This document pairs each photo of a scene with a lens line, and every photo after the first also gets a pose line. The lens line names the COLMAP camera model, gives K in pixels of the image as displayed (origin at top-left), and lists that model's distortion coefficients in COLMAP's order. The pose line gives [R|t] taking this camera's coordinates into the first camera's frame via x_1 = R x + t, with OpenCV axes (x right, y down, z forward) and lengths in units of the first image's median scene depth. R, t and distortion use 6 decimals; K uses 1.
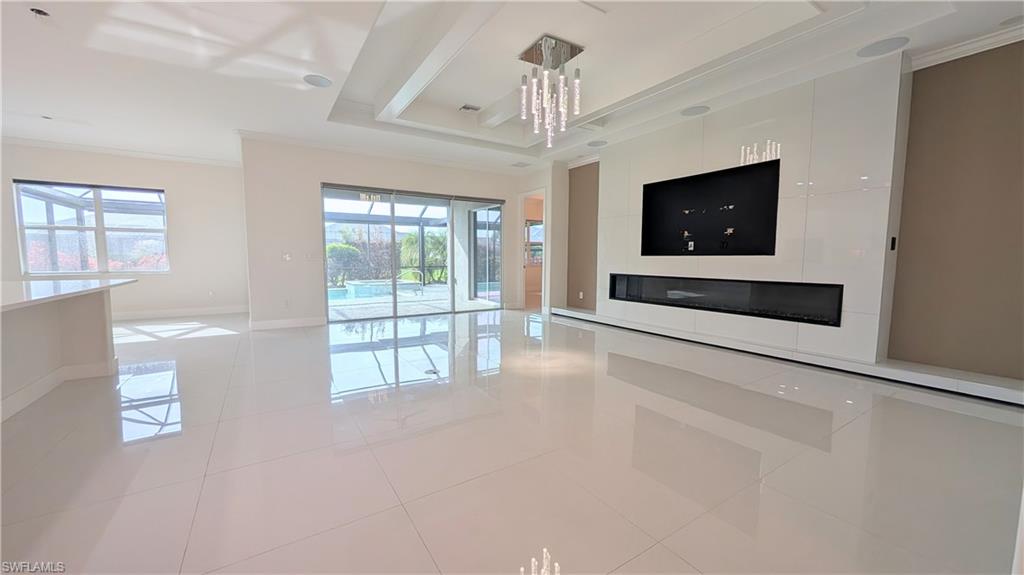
lens RADIAL K [[386.4, 0, 512.2], [0, 386.4, 291.4], [0, 0, 1]] dist [-0.000216, -0.000161]
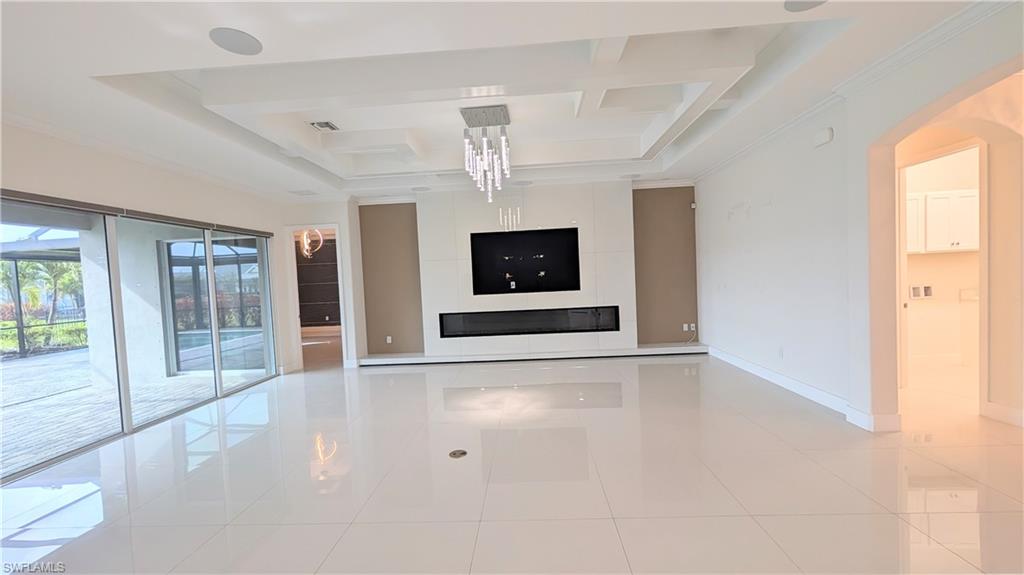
lens RADIAL K [[386.4, 0, 512.2], [0, 386.4, 291.4], [0, 0, 1]] dist [-0.000216, -0.000161]
pose [[0.582938, -0.060218, 0.810282, -0.529565], [0.120633, 0.992612, -0.013018, -0.076375], [-0.803511, 0.105336, 0.585896, 0.250575]]
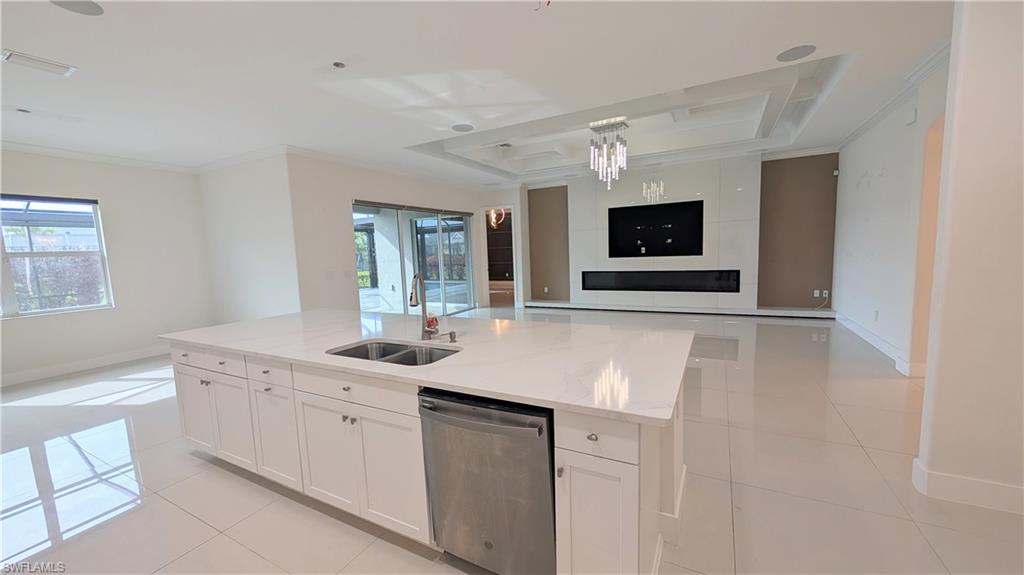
lens RADIAL K [[386.4, 0, 512.2], [0, 386.4, 291.4], [0, 0, 1]] dist [-0.000216, -0.000161]
pose [[0.874734, -0.087655, 0.476610, -0.689942], [0.083628, 0.996054, 0.029703, -0.041396], [-0.477333, 0.013876, 0.878613, -0.086713]]
